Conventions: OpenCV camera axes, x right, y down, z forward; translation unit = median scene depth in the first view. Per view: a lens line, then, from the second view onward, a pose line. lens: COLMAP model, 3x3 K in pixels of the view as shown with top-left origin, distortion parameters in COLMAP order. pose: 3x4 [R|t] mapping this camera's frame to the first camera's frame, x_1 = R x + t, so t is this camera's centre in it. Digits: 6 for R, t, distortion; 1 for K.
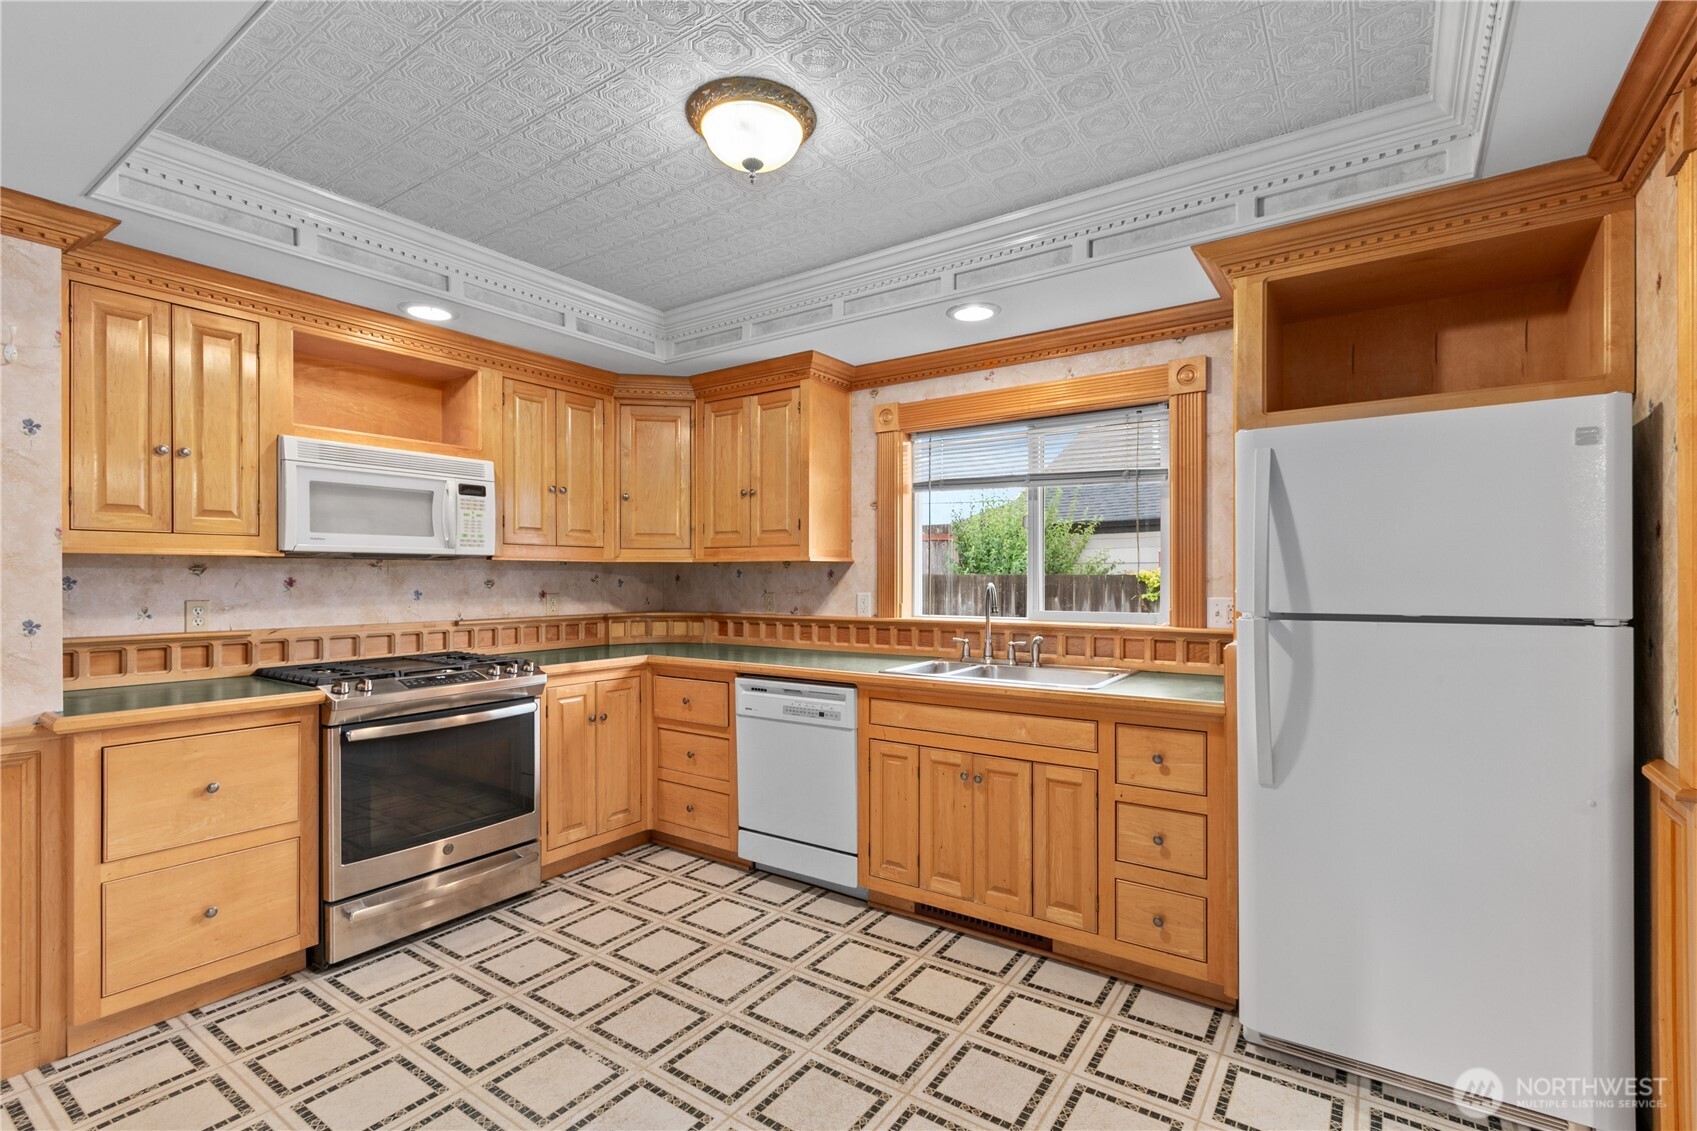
lens RADIAL K [[766.5, 0, 850.5], [0, 766.5, 578.1], [0, 0, 1]] dist [-0.000818, 0.000161]
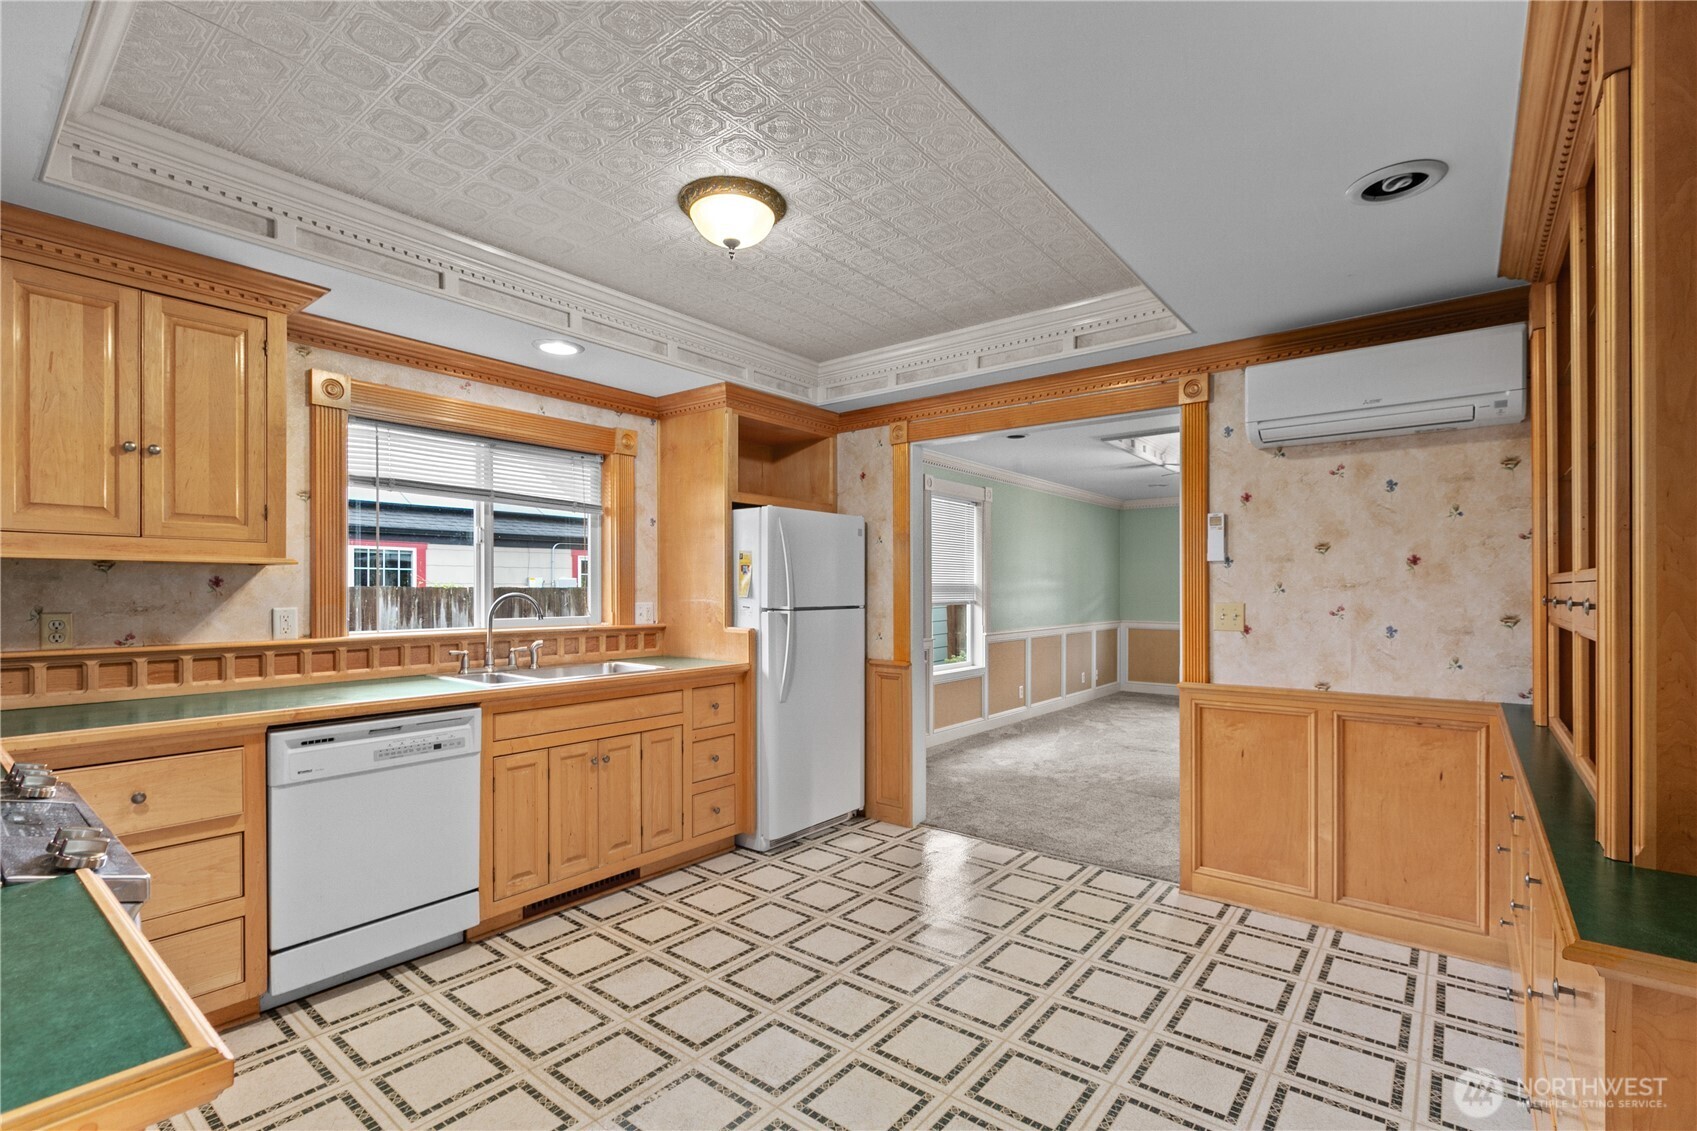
lens RADIAL K [[771.3, 0, 844.3], [0, 771.3, 590.5], [0, 0, 1]] dist [0.000489, 0.000038]
pose [[0.070429, 0.000845, 0.997516, -0.902125], [0.000762, 0.999999, -0.000901, 0.004127], [-0.997517, 0.000824, 0.070428, 0.503593]]
